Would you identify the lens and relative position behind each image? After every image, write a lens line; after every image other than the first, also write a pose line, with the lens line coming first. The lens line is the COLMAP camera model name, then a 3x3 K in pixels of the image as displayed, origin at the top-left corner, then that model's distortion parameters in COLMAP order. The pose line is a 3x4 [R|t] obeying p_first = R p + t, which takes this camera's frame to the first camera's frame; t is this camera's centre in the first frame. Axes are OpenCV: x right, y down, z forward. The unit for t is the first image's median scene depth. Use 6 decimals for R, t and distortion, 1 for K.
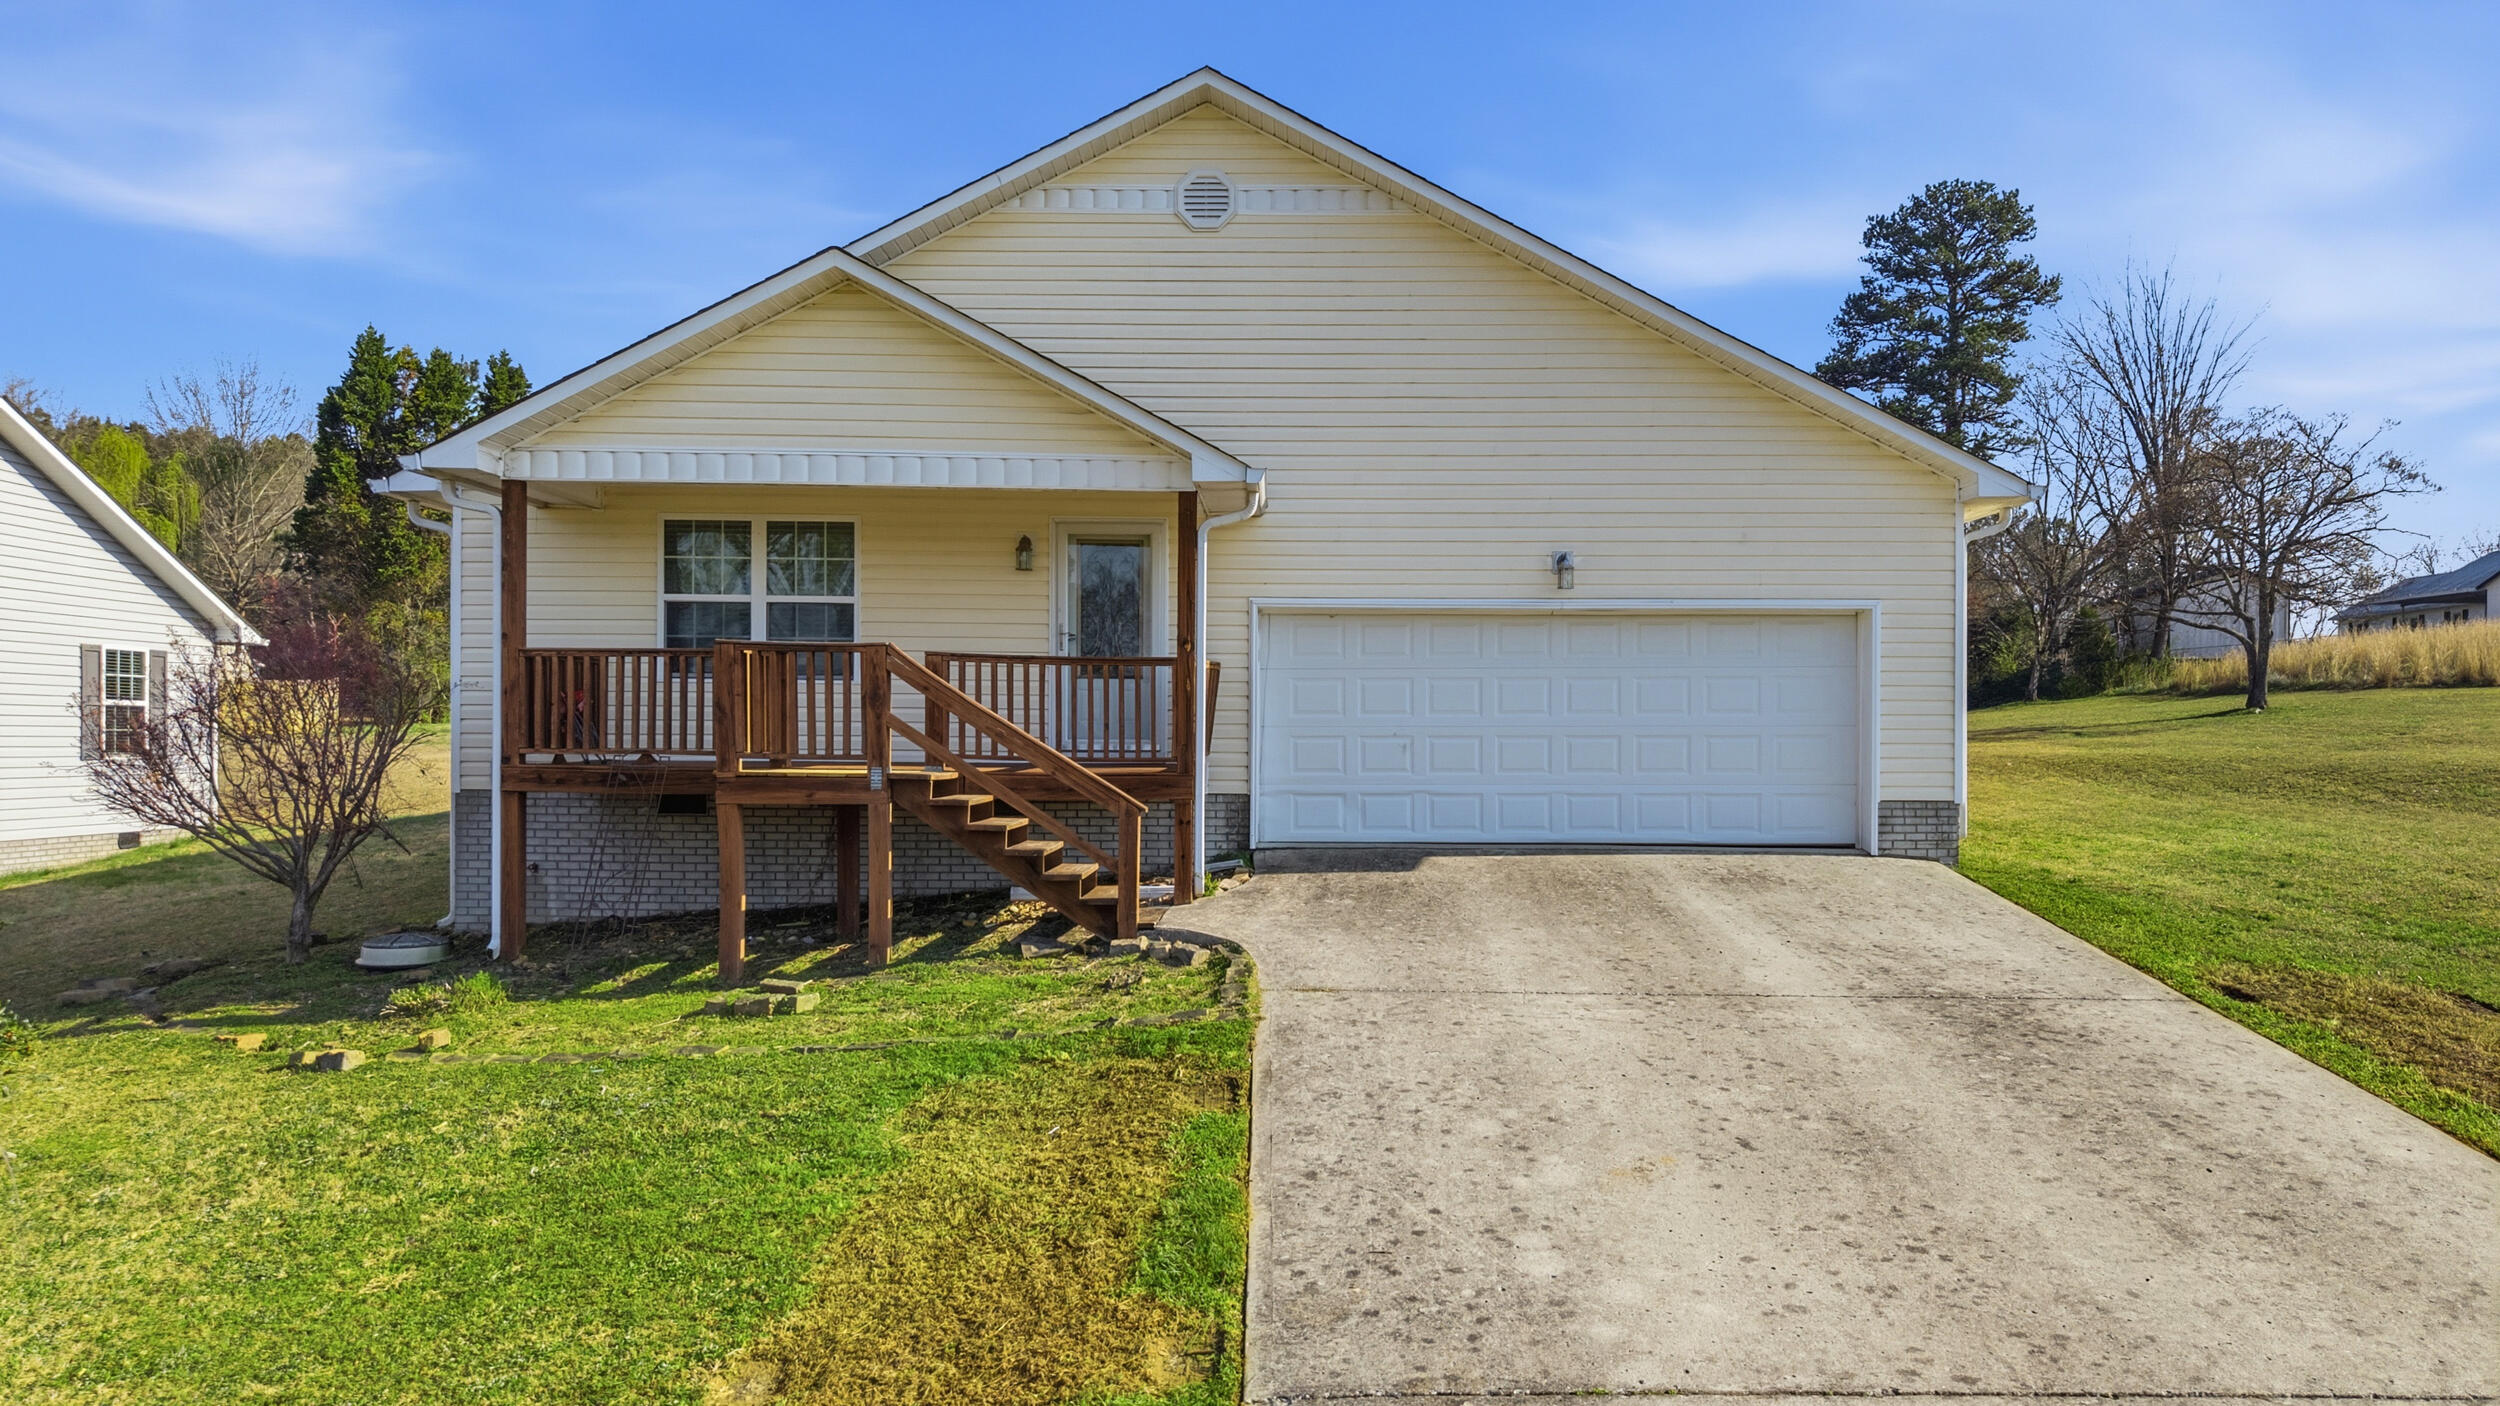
lens RADIAL K [[1691.3, 0, 1248.2], [0, 1691.3, 786.0], [0, 0, 1]] dist [0.011931, -0.002095]
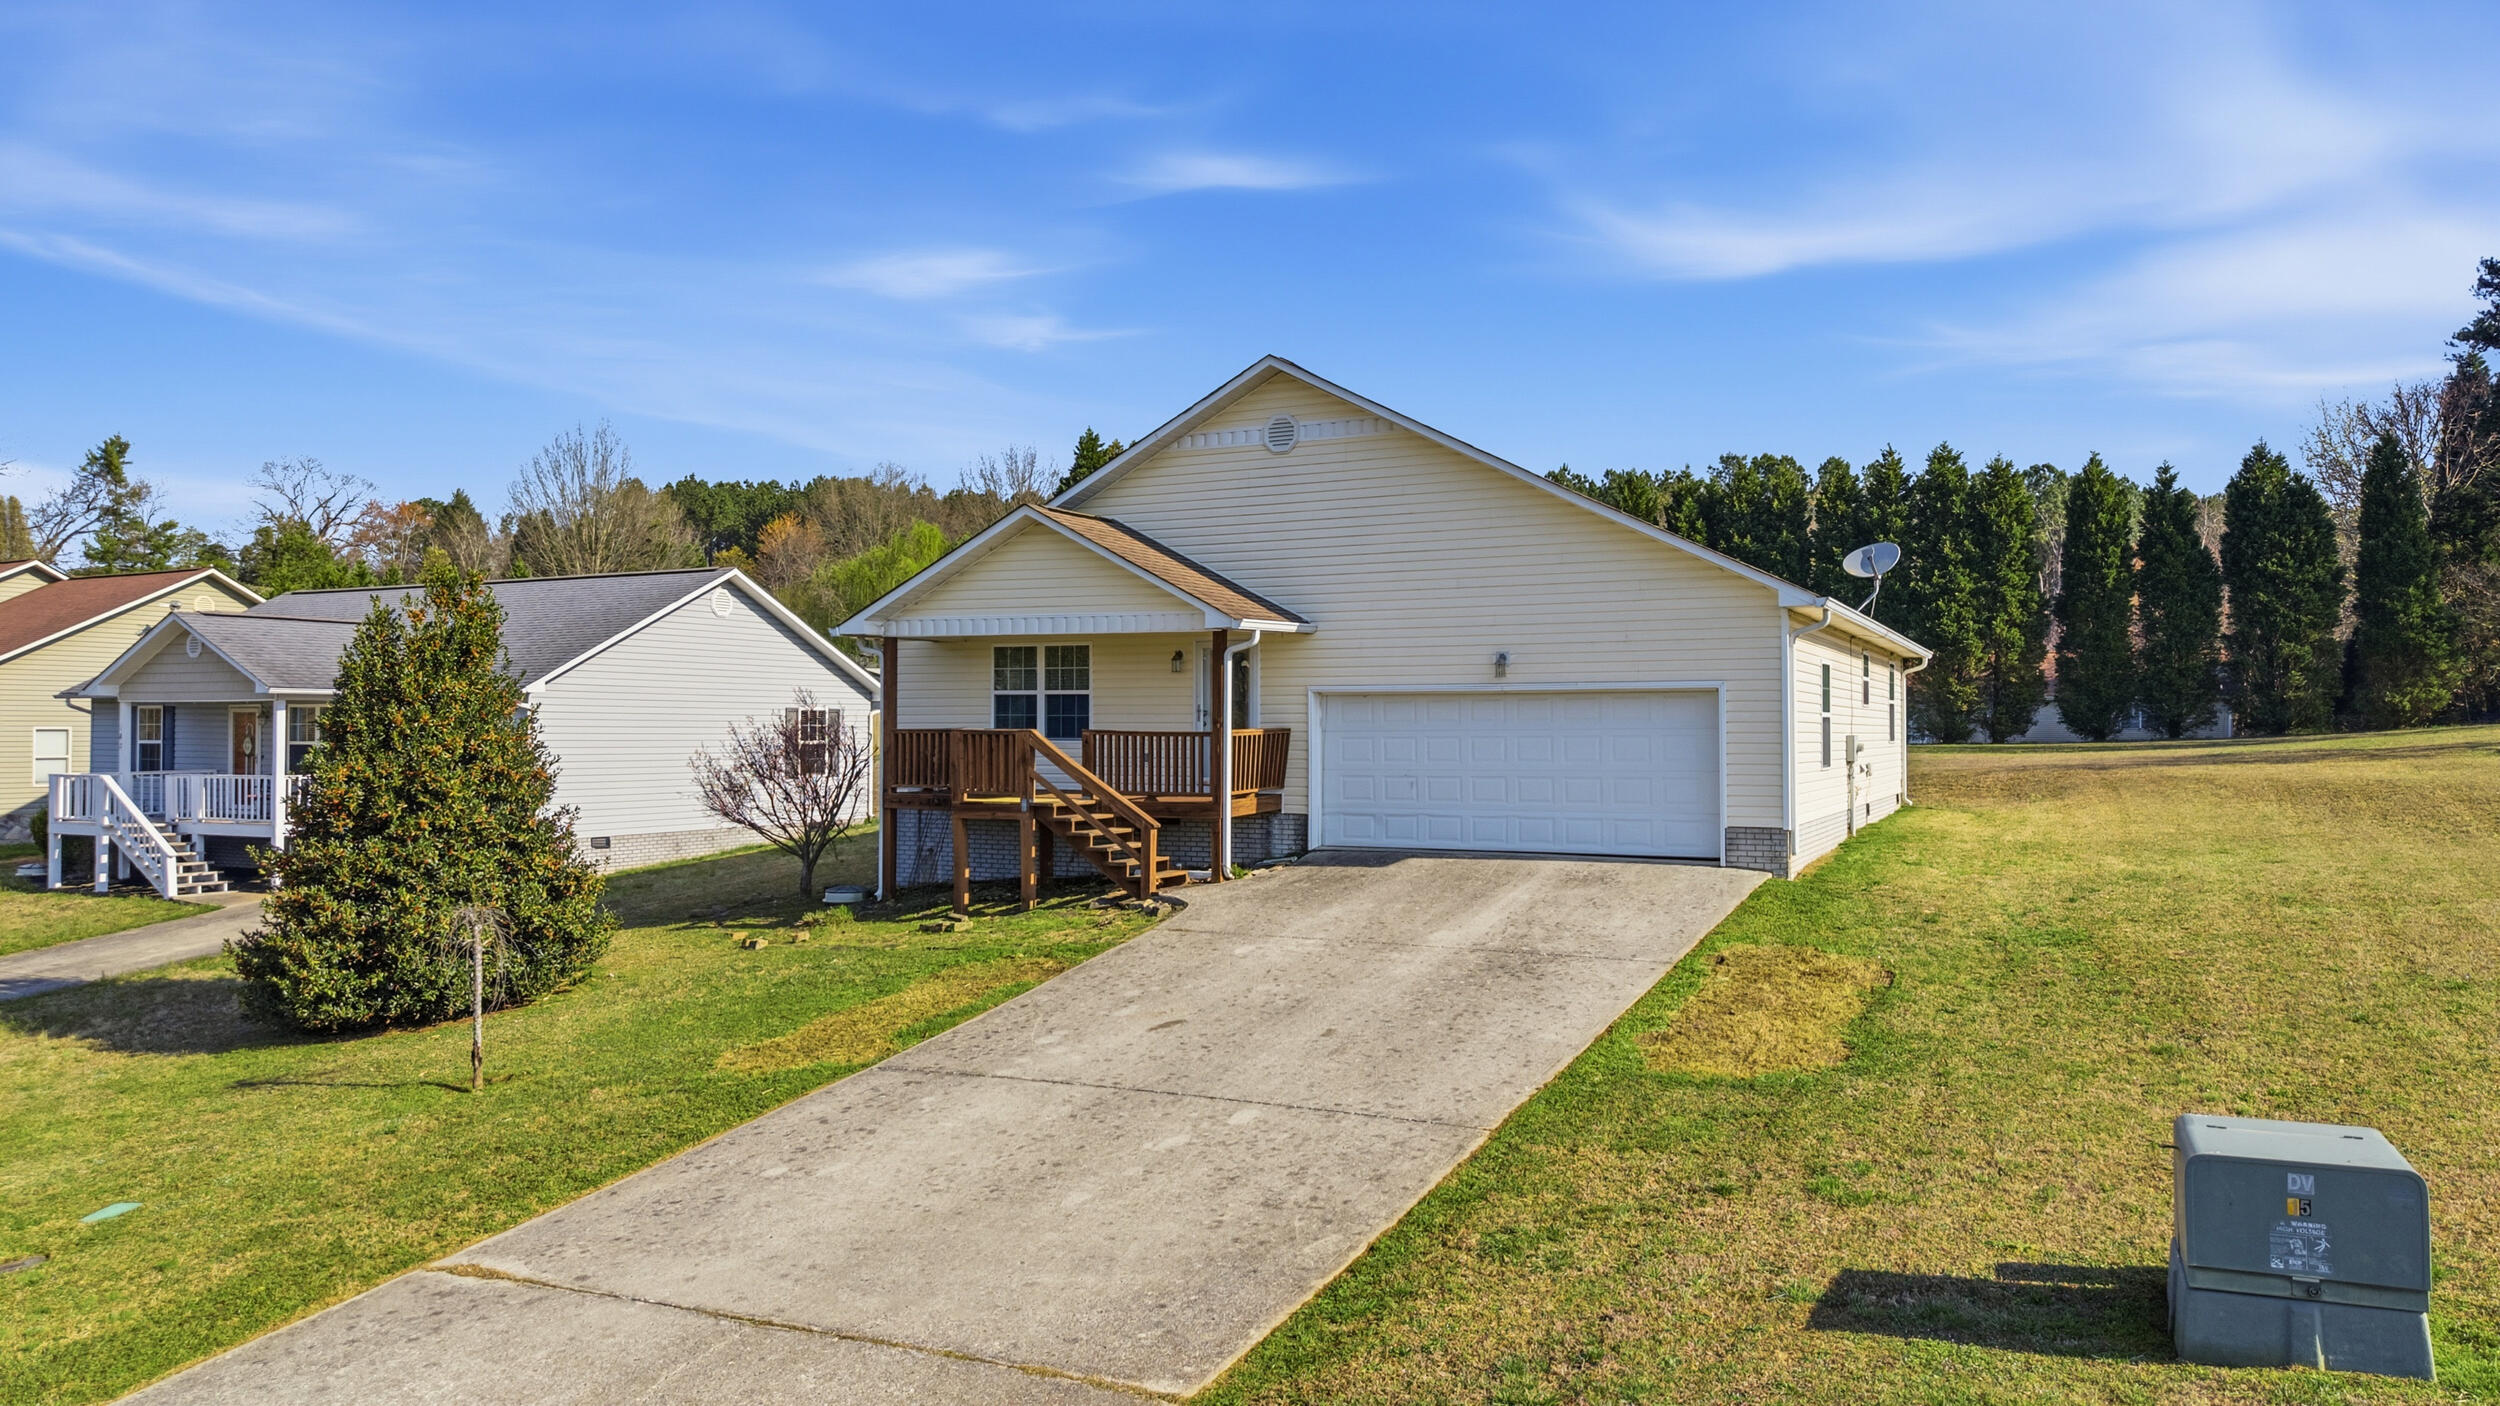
lens RADIAL K [[1681.4, 0, 1250.0], [0, 1681.4, 703.0], [0, 0, 1]] dist [0.015740, 0.001392]
pose [[0.899942, -0.012960, -0.435817, 0.623233], [-0.005877, 0.999107, -0.041847, -0.032184], [0.435970, 0.040221, 0.899062, -0.401255]]
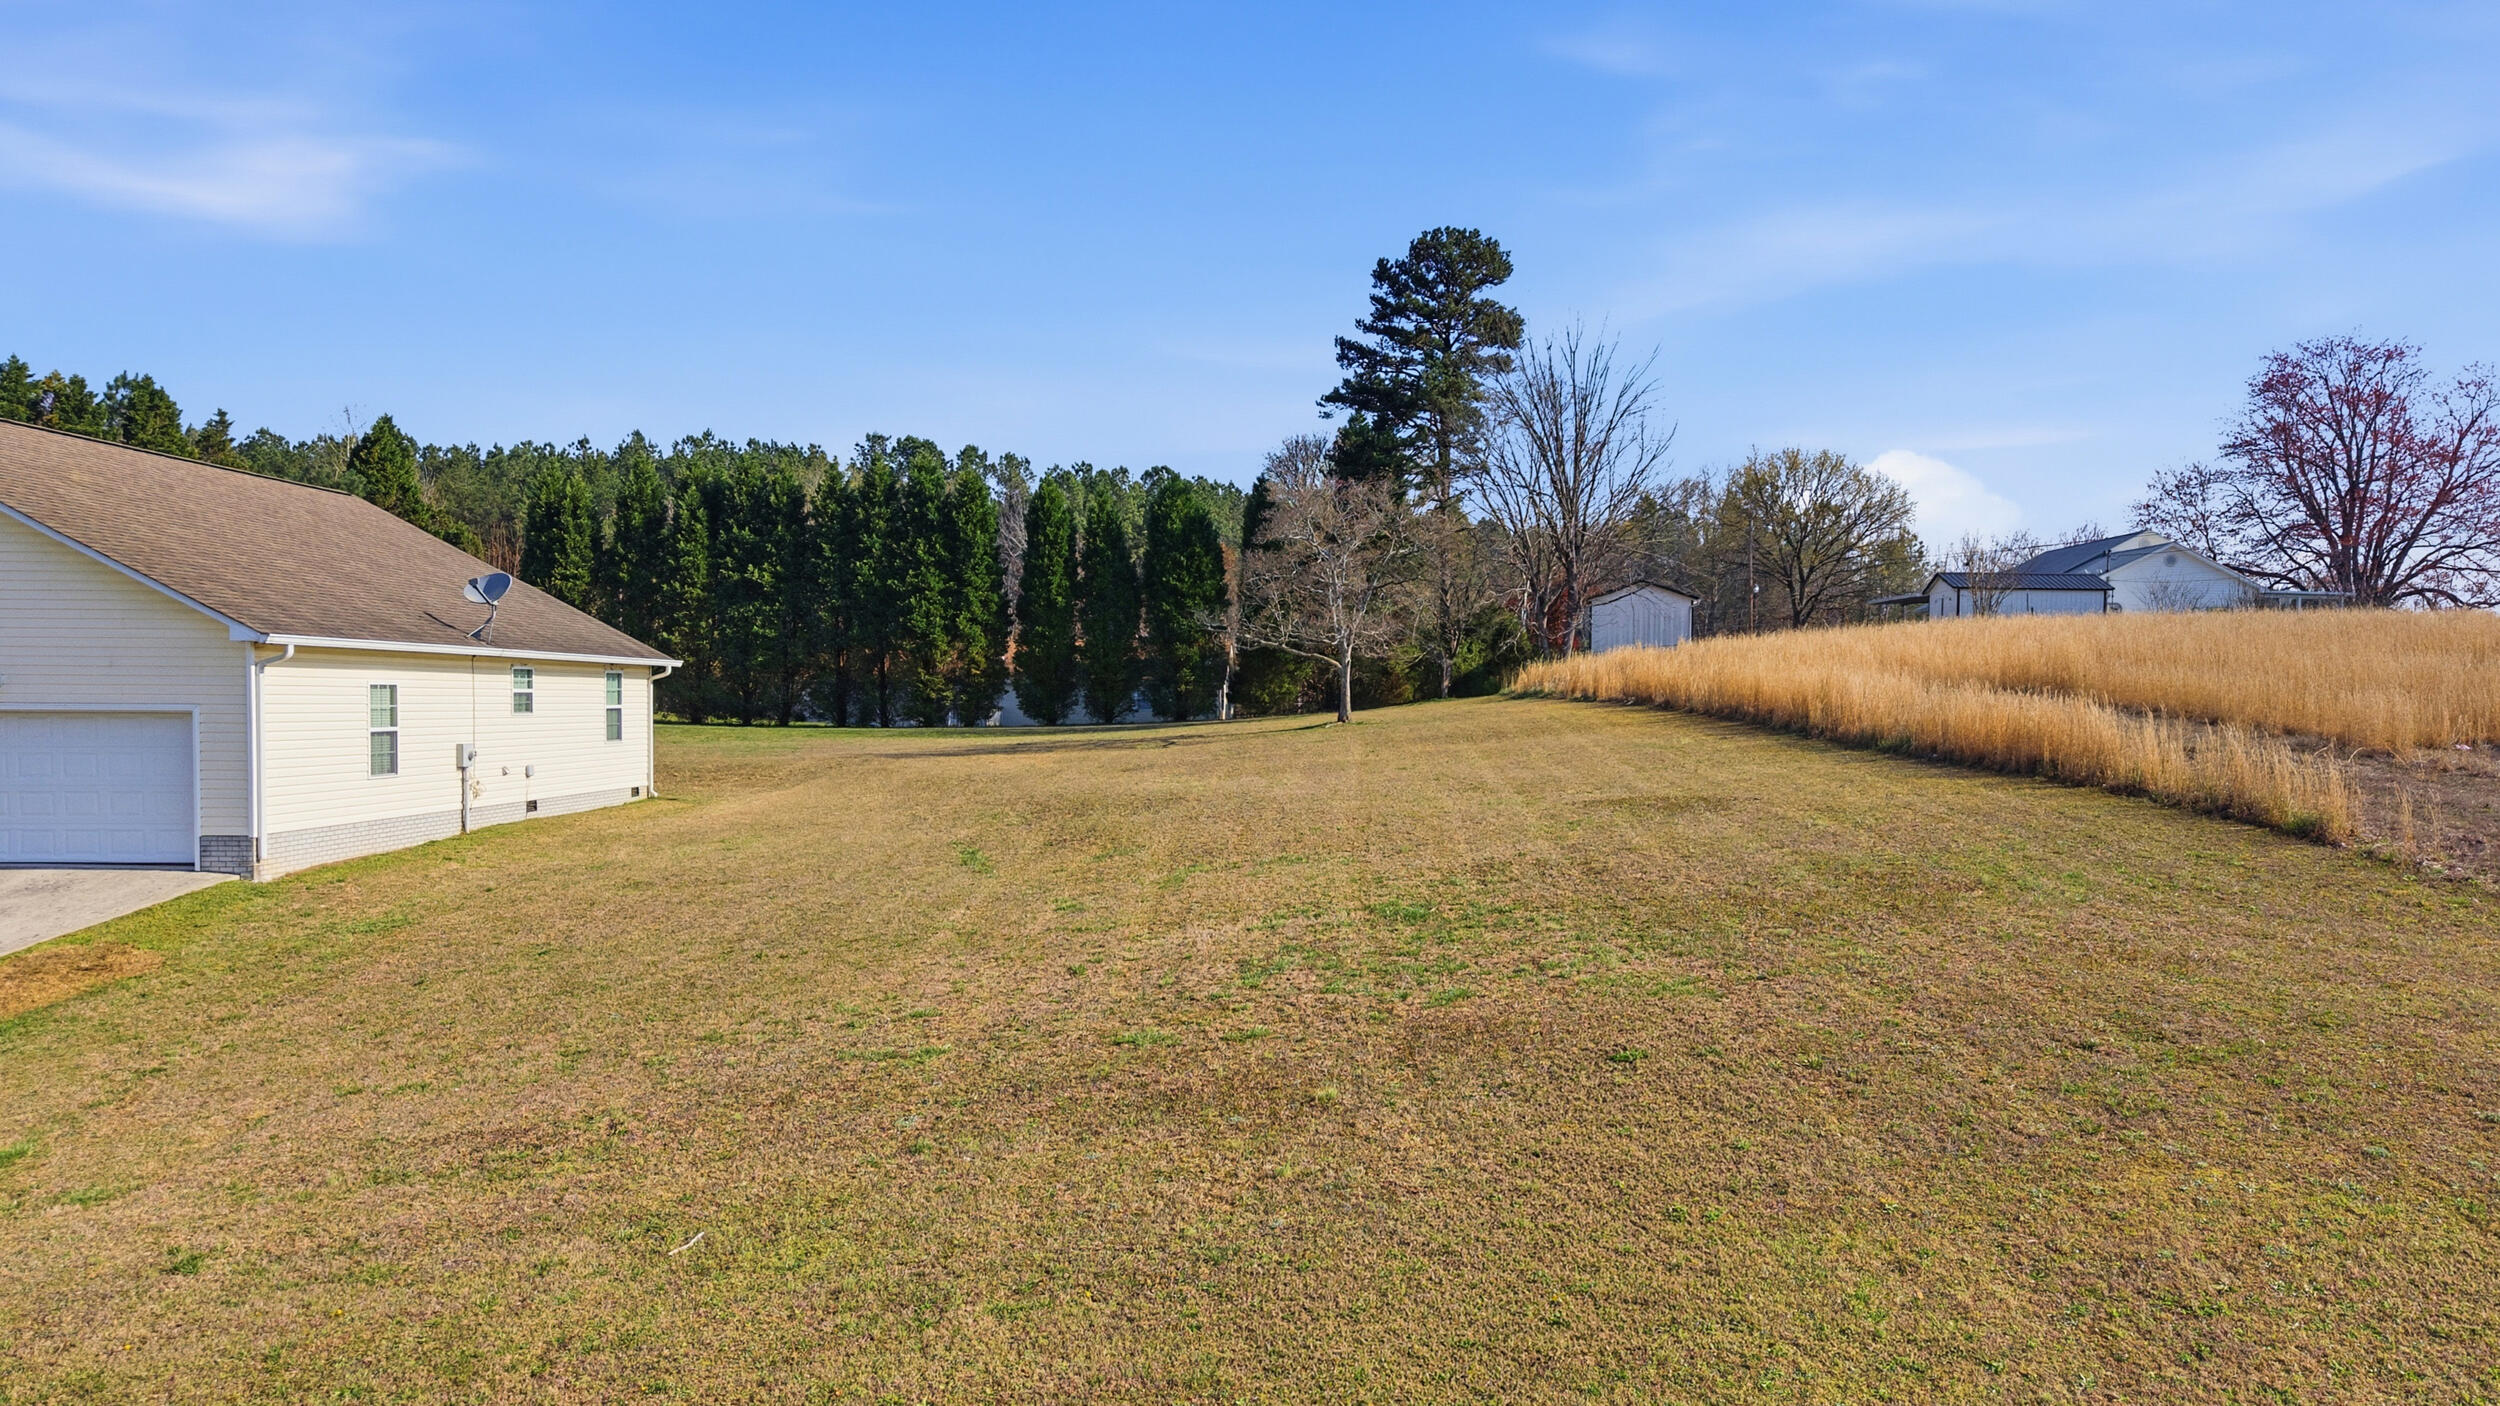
lens RADIAL K [[1702.9, 0, 1250.0], [0, 1702.9, 703.0], [0, 0, 1]] dist [0.184496, -0.250718]
pose [[0.999730, 0.003232, -0.023028, 1.364103], [-0.003761, 0.999729, -0.022971, -0.078274], [0.022947, 0.023051, 0.999471, -0.571641]]
